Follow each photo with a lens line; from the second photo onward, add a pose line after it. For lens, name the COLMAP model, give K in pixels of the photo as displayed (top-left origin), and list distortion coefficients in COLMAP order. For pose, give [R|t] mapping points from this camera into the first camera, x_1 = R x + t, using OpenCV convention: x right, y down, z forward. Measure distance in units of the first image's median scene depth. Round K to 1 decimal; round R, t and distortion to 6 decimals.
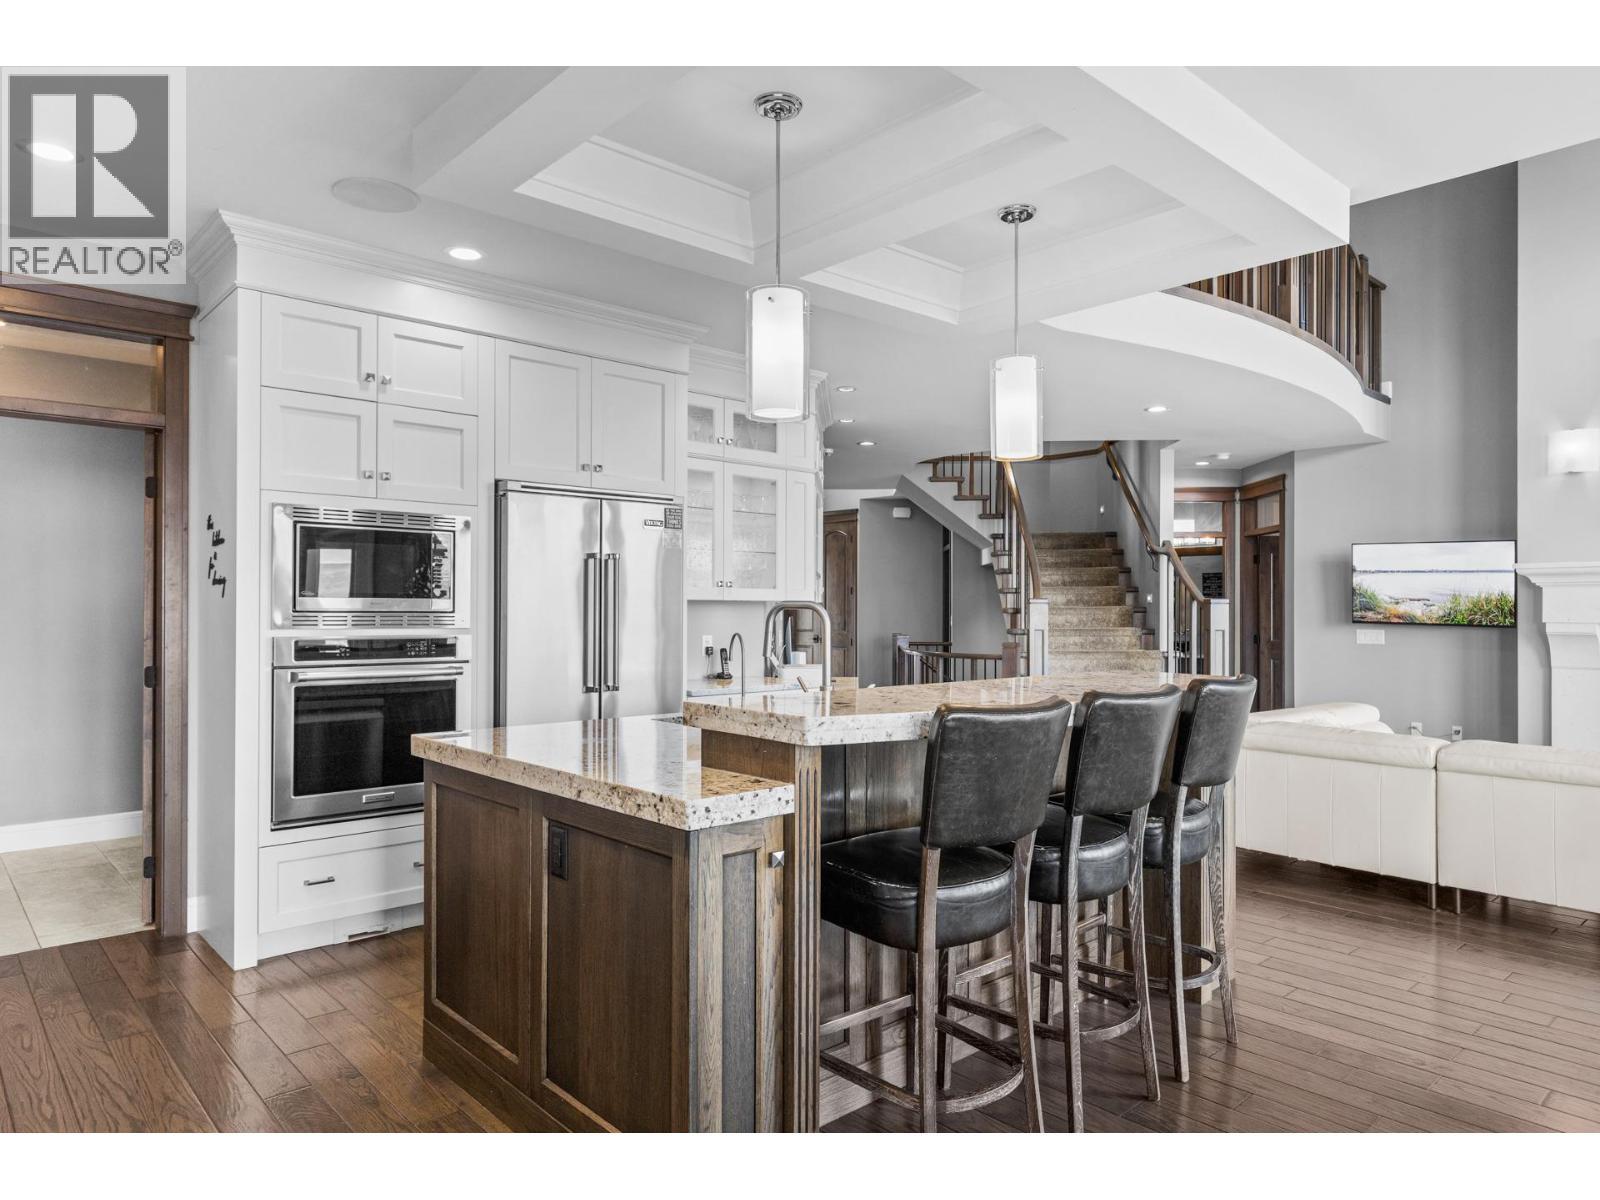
lens RADIAL K [[978.2, 0, 812.5], [0, 978.2, 602.9], [0, 0, 1]] dist [-0.004531, -0.001186]
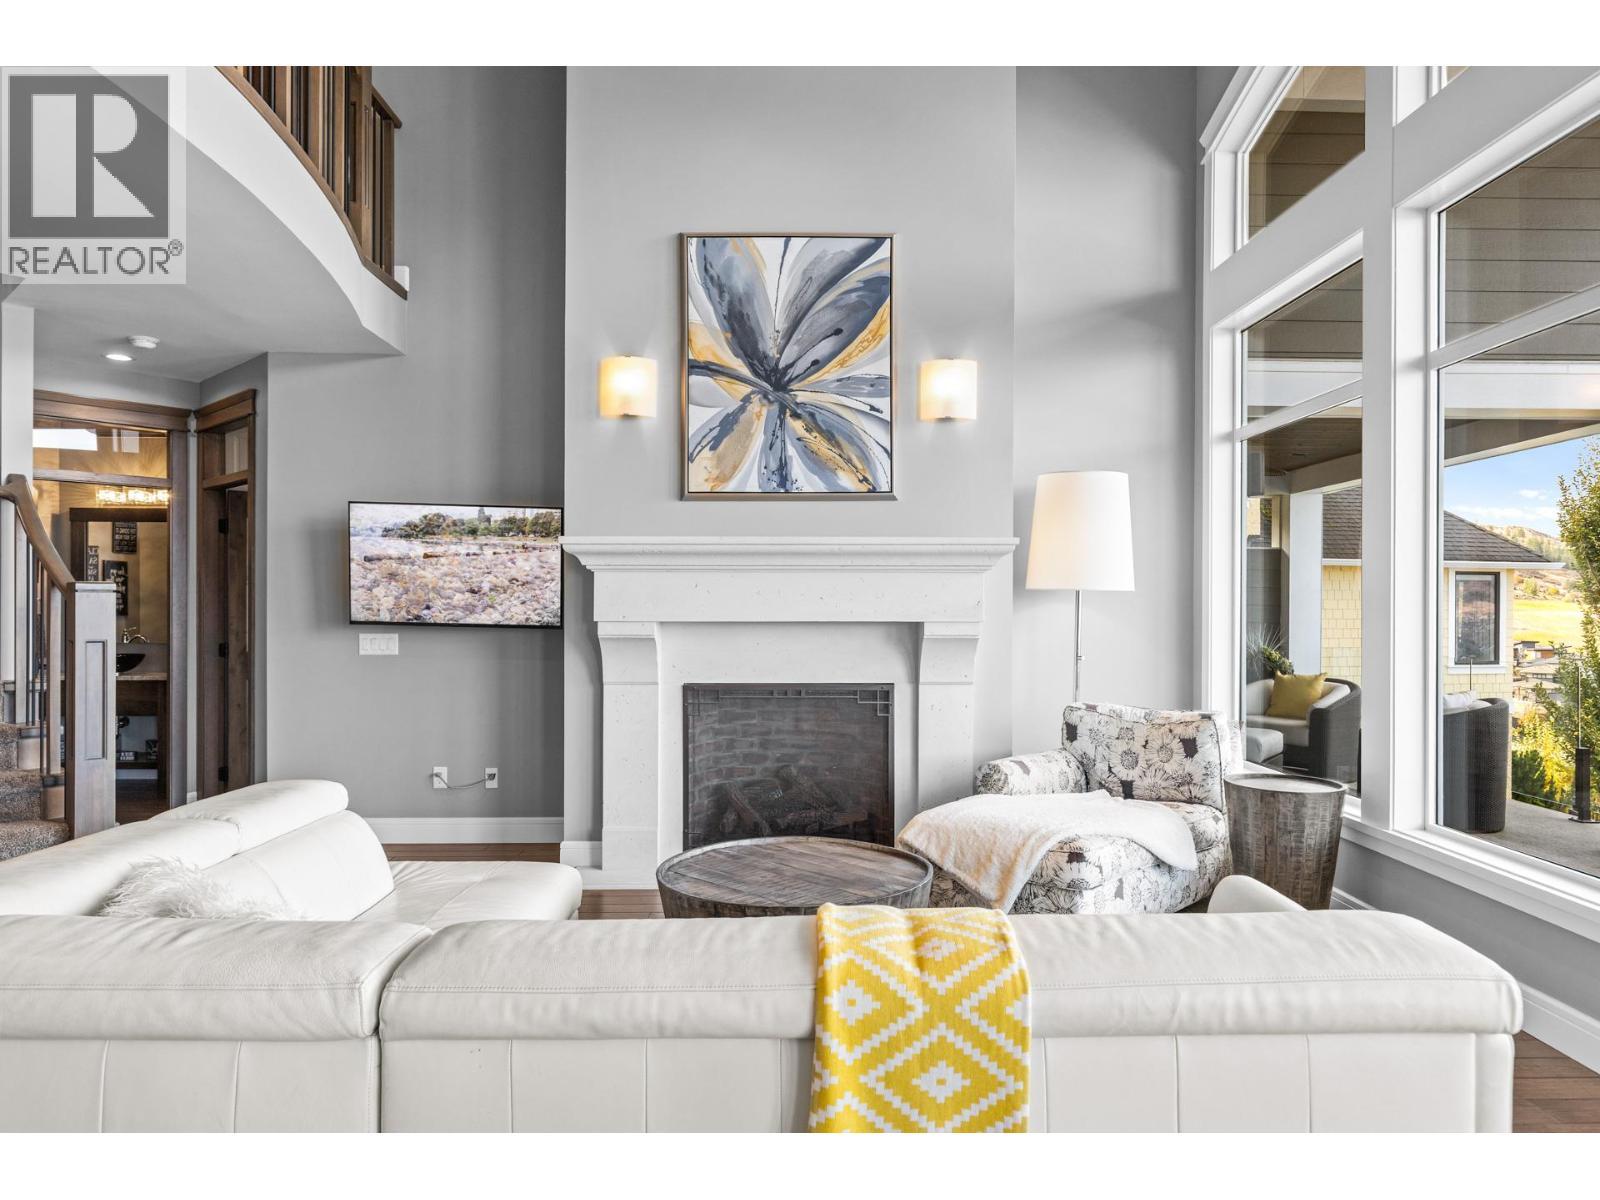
lens RADIAL K [[965.0, 0, 797.5], [0, 965.0, 607.3], [0, 0, 1]] dist [0.003615, 0.004184]
pose [[0.648318, -0.000550, 0.761369, 0.258599], [-0.004898, 0.999976, 0.004893, 0.004842], [-0.761354, -0.006901, 0.648300, 0.360080]]
